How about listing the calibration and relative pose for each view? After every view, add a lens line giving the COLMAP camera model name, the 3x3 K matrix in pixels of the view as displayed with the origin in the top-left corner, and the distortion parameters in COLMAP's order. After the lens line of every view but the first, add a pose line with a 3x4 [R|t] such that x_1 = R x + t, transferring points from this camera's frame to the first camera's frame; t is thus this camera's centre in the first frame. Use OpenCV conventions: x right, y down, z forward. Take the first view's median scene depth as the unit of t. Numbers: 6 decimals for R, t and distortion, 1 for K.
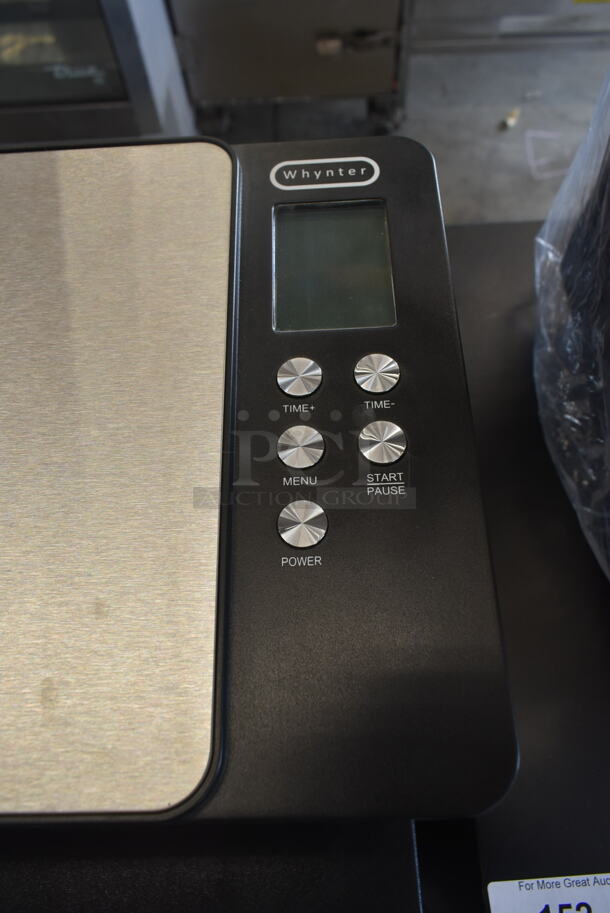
lens RADIAL K [[690.9, 0, 305.0], [0, 690.9, 456.5], [0, 0, 1]] dist [-0.006206, 0.003259]
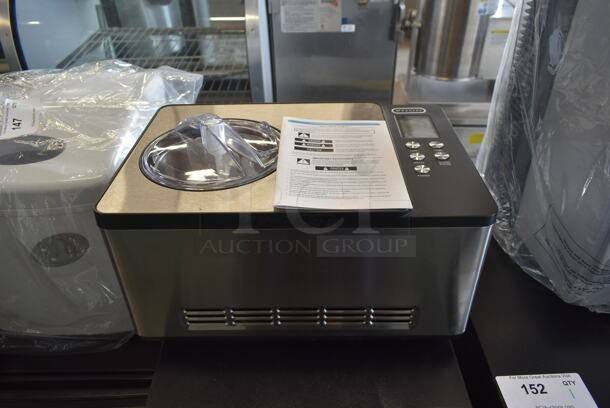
lens RADIAL K [[461.6, 0, 305.0], [0, 461.6, 204.0], [0, 0, 1]] dist [-0.006206, 0.003259]
pose [[0.999272, 0.034045, -0.017193, -0.286863], [-0.038112, 0.874059, -0.484323, 0.735037], [-0.001461, 0.484626, 0.874720, -0.476805]]
